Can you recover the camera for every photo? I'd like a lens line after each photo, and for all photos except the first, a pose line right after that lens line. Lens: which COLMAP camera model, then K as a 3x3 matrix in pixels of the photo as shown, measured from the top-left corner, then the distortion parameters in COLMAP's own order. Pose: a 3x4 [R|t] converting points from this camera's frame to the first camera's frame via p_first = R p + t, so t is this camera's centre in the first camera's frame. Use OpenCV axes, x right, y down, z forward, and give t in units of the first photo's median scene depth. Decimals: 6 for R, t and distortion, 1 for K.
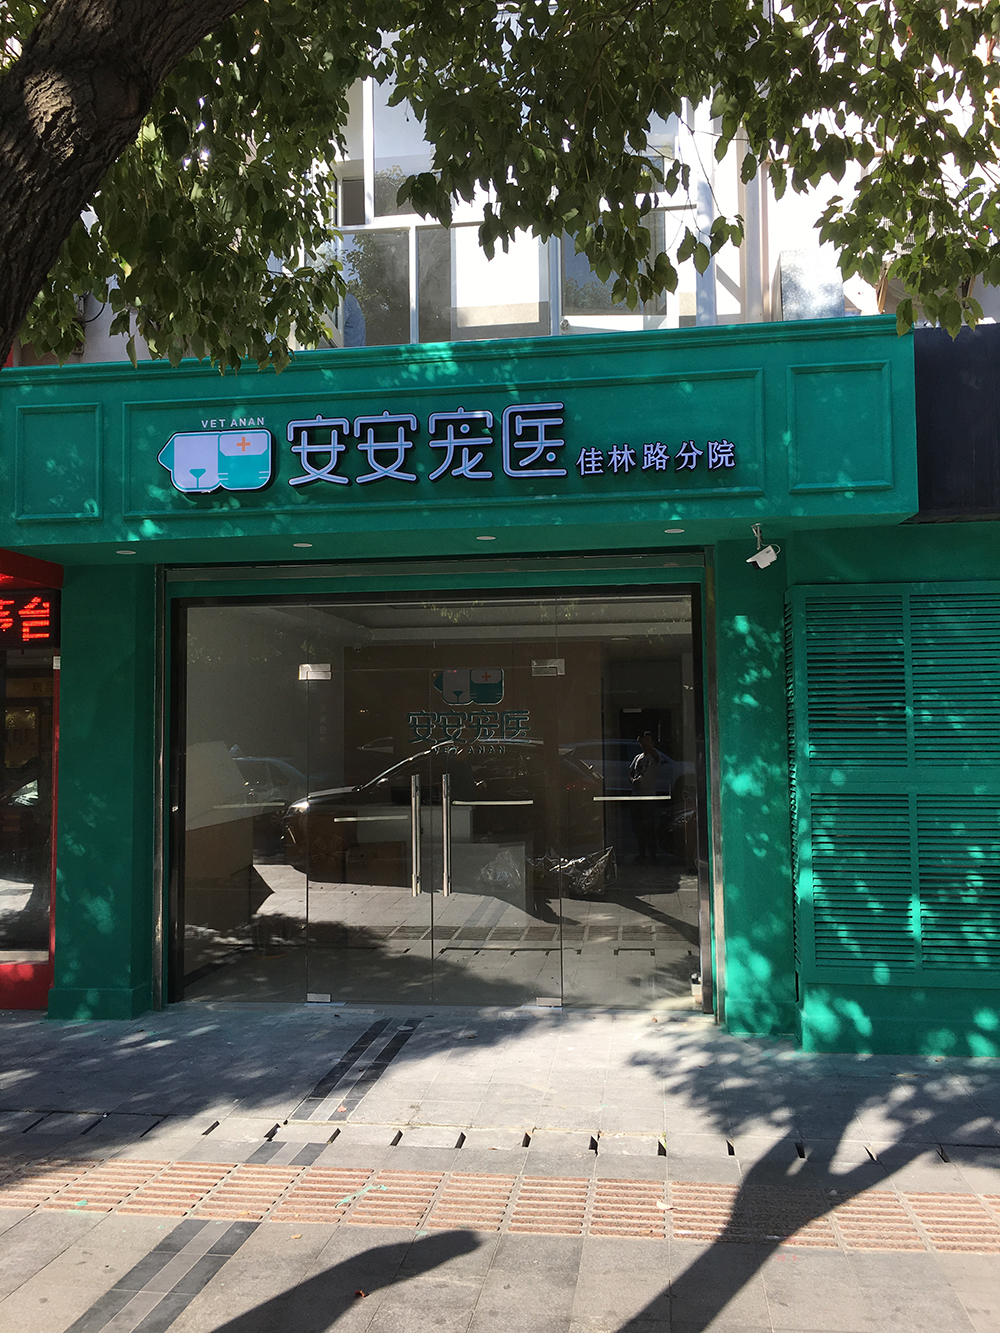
lens RADIAL K [[1107.9, 0, 500.5], [0, 1107.9, 667.3], [0, 0, 1]] dist [0.012097, -0.005229]
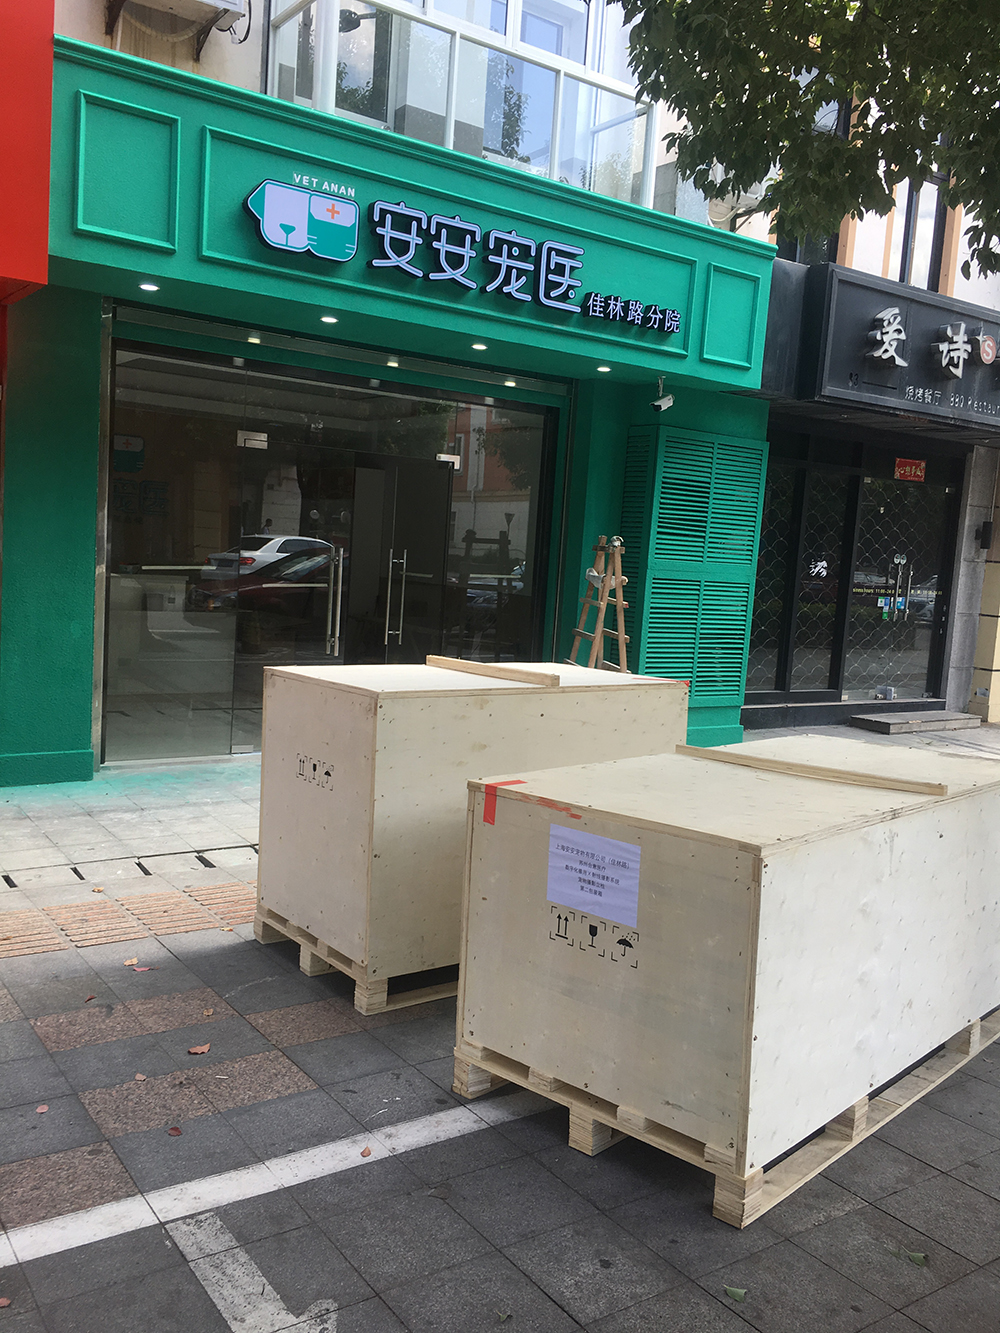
lens RADIAL K [[1107.9, 0, 503.3], [0, 1107.9, 668.6], [0, 0, 1]] dist [0.012097, -0.005229]
pose [[0.745573, -0.016393, 0.666222, -0.814286], [-0.124987, 0.978519, 0.163950, 0.020726], [-0.654599, -0.205506, 0.727508, 0.082525]]
